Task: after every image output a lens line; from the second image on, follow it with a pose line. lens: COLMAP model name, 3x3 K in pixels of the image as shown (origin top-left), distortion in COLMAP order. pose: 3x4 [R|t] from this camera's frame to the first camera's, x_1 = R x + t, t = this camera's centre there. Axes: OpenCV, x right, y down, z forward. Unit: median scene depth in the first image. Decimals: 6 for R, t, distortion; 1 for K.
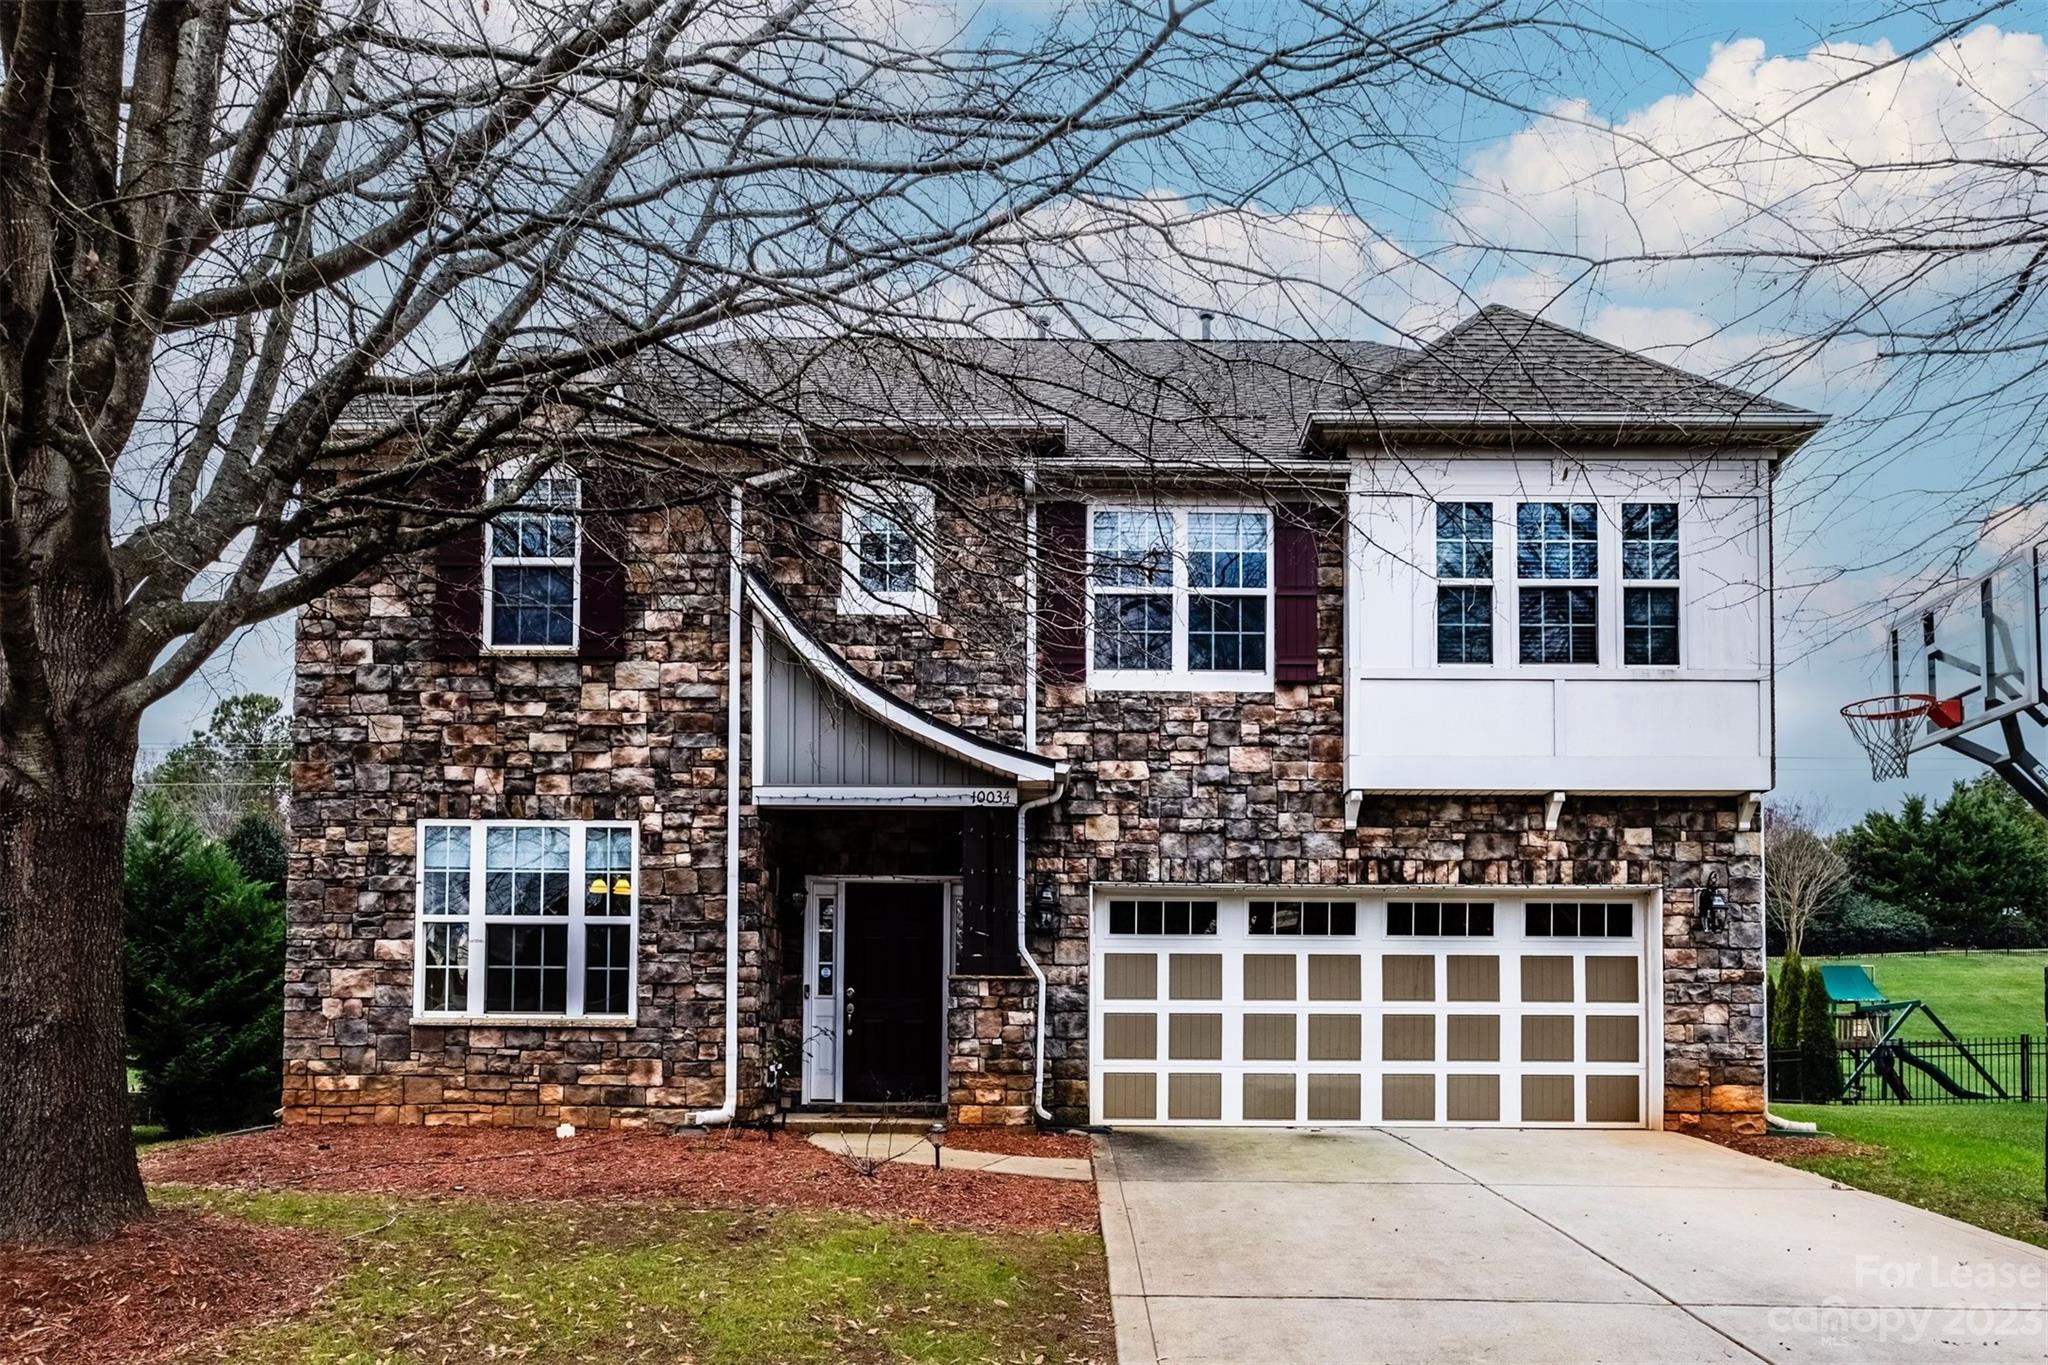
lens RADIAL K [[1299.5, 0, 1024.0], [0, 1299.5, 822.2], [0, 0, 1]] dist [-0.005535, 0.000671]
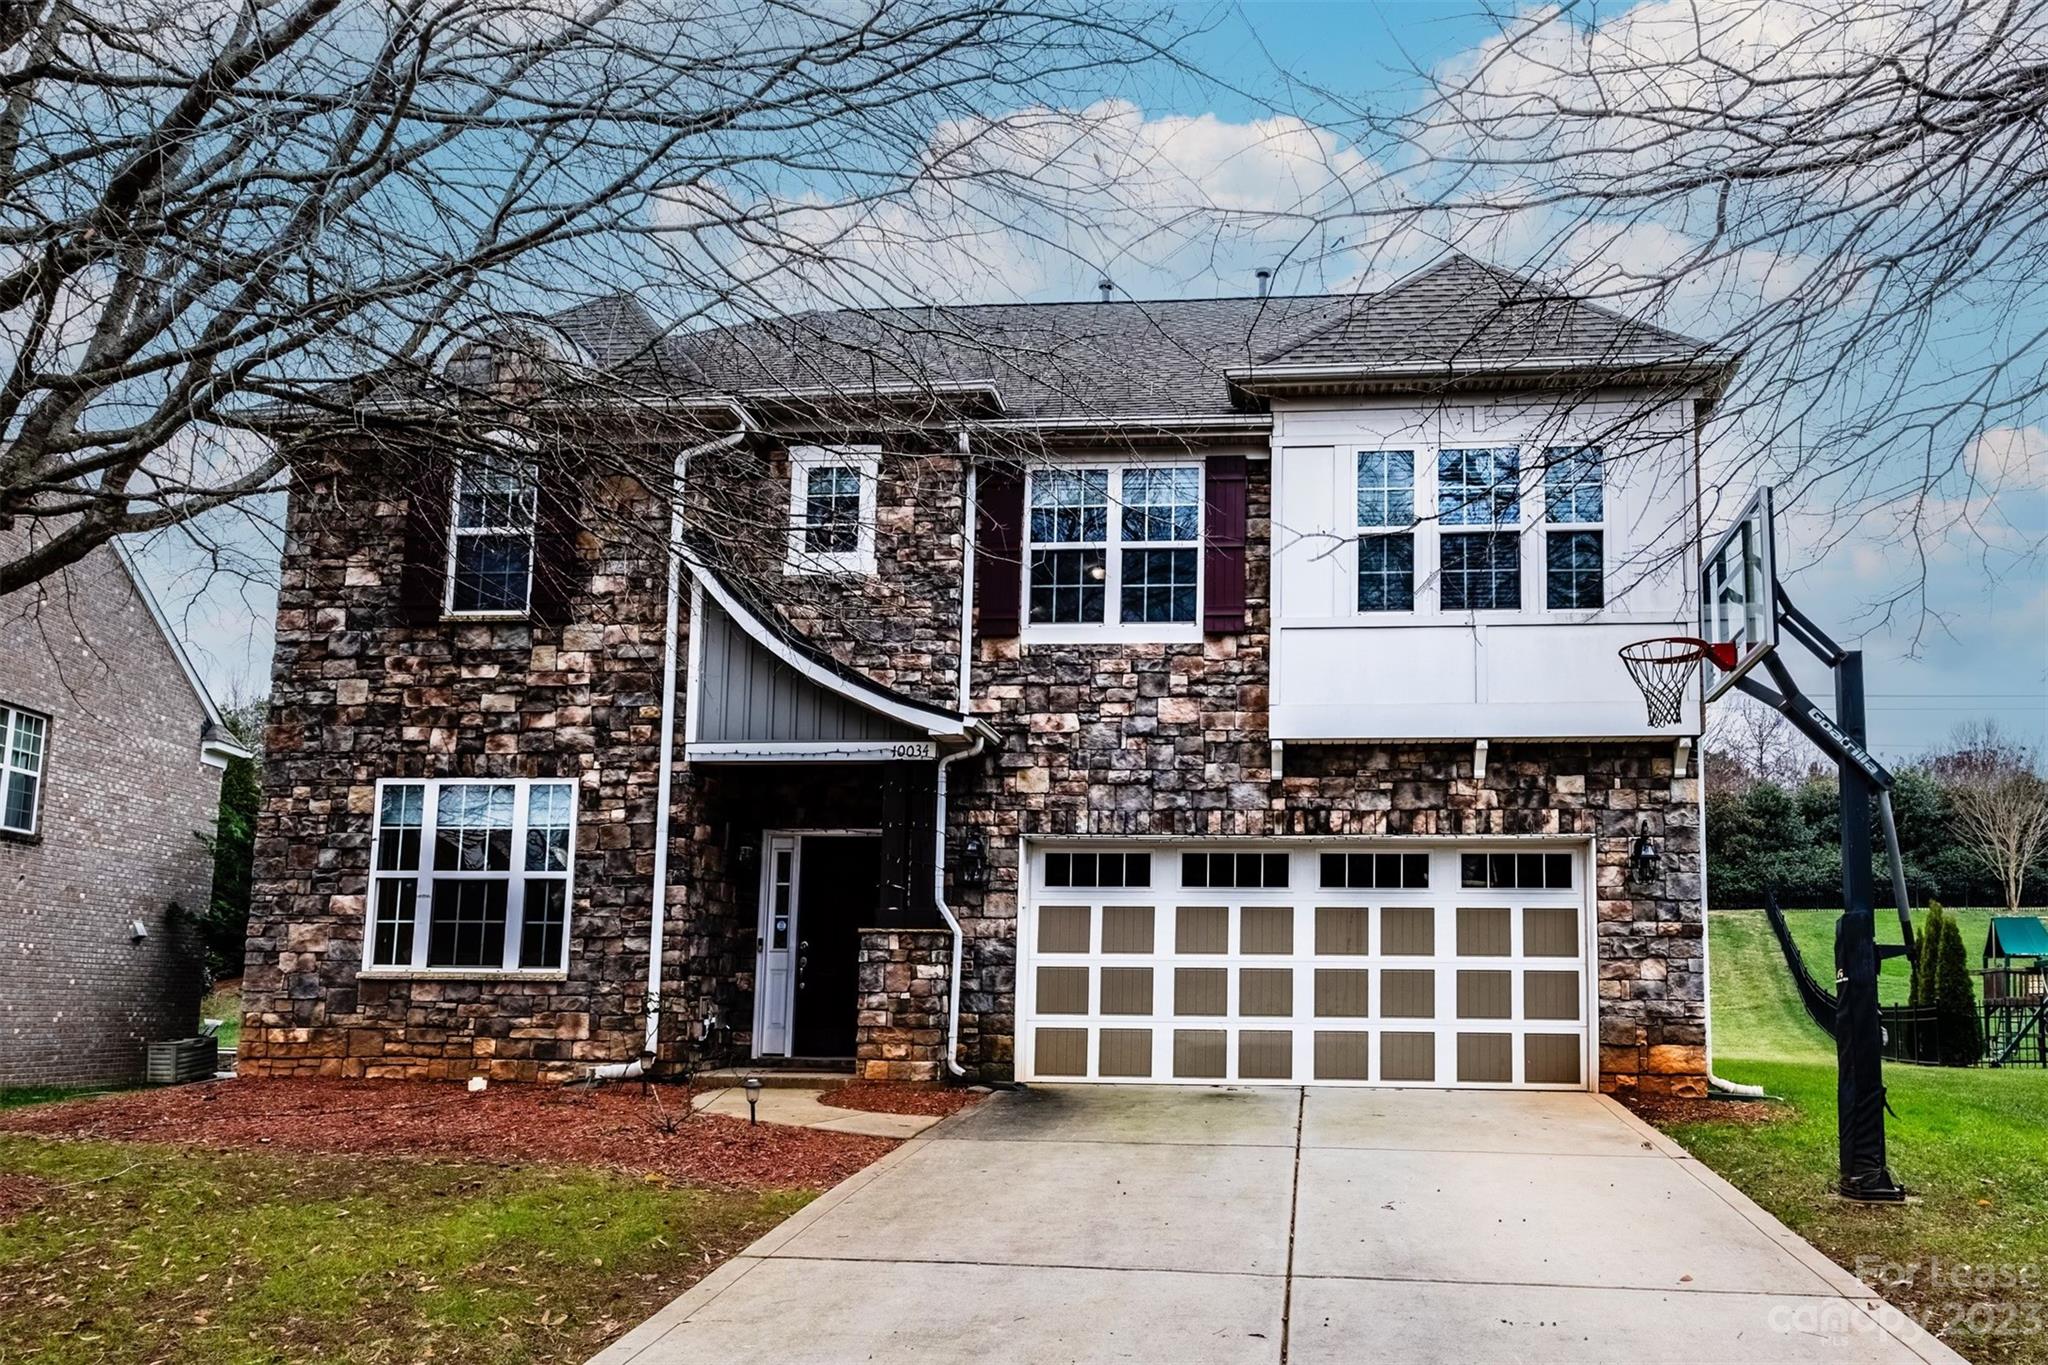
lens RADIAL K [[1291.3, 0, 1024.0], [0, 1291.3, 682.5], [0, 0, 1]] dist [0.008032, -0.003510]
pose [[0.997198, -0.015003, -0.073290, 0.132186], [0.009777, 0.997418, -0.071150, -0.000097], [0.074169, 0.070234, 0.994769, -0.000342]]
